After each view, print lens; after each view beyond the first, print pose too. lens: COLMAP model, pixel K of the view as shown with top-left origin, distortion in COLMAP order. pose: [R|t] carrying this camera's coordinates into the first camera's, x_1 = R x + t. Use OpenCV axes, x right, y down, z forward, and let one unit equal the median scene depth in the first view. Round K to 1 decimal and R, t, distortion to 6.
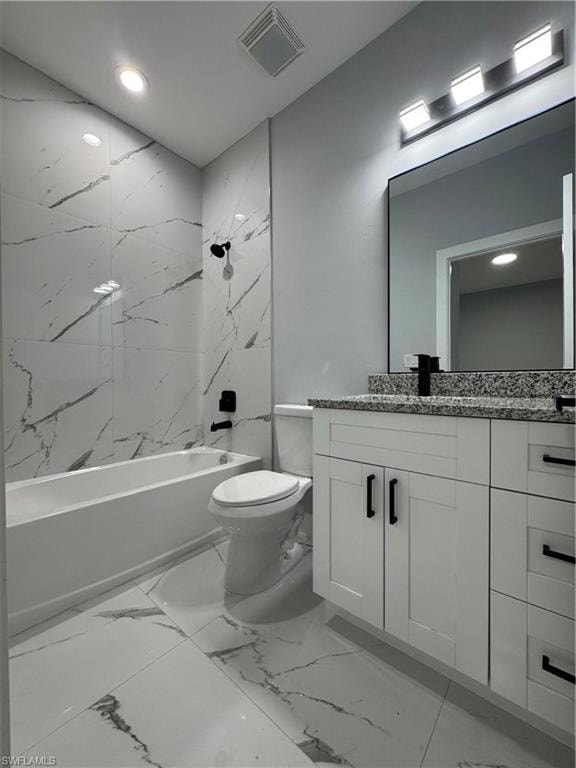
lens RADIAL K [[306.6, 0, 287.2], [0, 306.6, 384.4], [0, 0, 1]] dist [-0.002898, 0.000280]
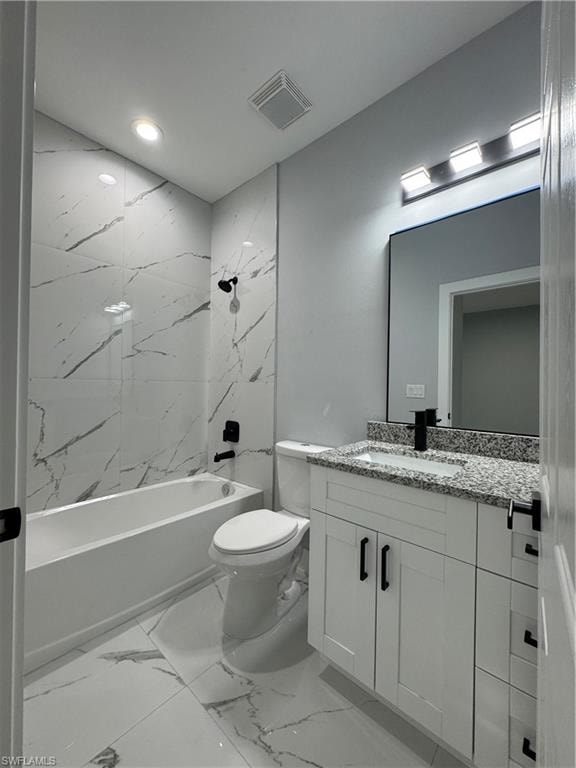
lens RADIAL K [[306.6, 0, 287.2], [0, 306.6, 384.4], [0, 0, 1]] dist [-0.002898, 0.000280]
pose [[0.999603, 0.021254, -0.018522, 0.011797], [-0.021532, 0.999656, -0.014988, -0.129995], [0.018197, 0.015381, 0.999716, -0.033150]]
